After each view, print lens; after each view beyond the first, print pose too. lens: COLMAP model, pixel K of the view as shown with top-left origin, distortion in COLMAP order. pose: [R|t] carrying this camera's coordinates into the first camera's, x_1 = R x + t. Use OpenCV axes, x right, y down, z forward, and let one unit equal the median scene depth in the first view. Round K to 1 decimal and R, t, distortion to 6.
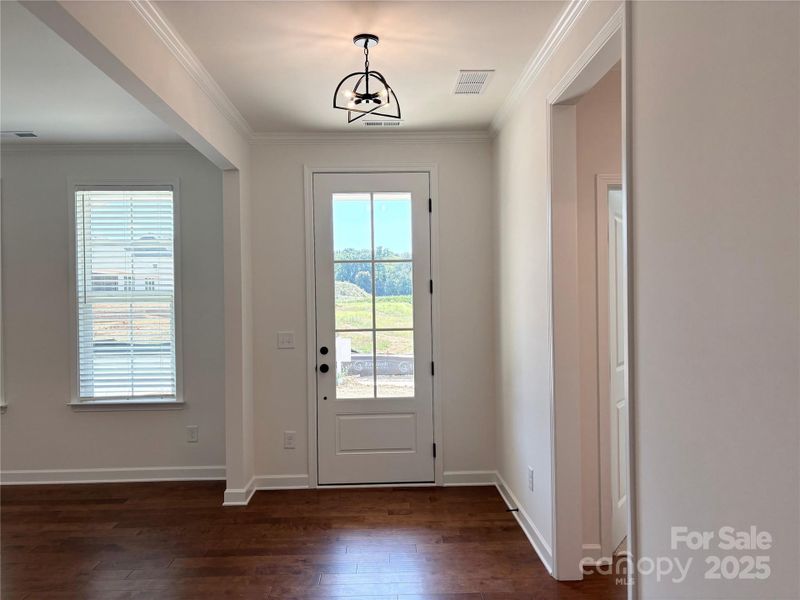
lens RADIAL K [[617.8, 0, 400.6], [0, 617.8, 302.0], [0, 0, 1]] dist [0.010149, -0.001575]
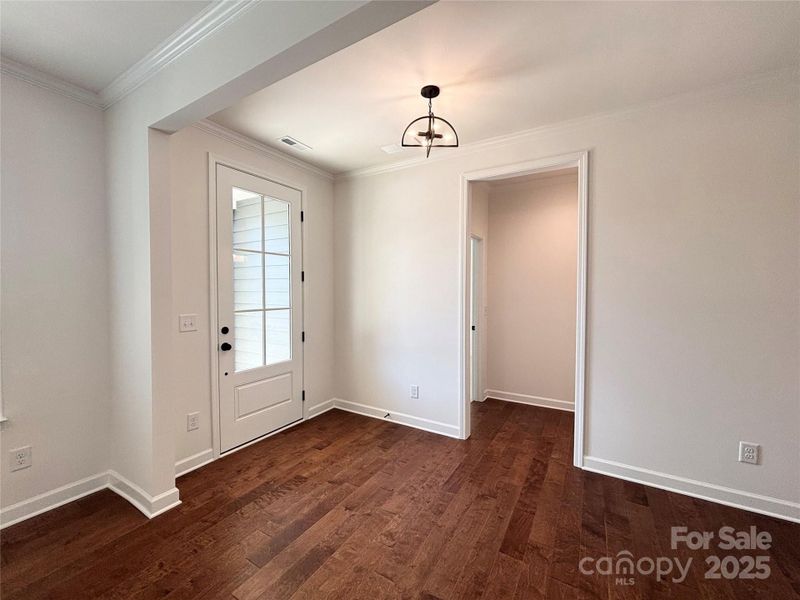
lens RADIAL K [[327.3, 0, 398.3], [0, 327.3, 300.9], [0, 0, 1]] dist [0.001508, 0.000647]
pose [[0.545030, -0.012254, 0.838327, -0.442568], [-0.004590, 0.999835, 0.017598, 0.015113], [-0.838404, -0.013439, 0.544884, 0.430380]]
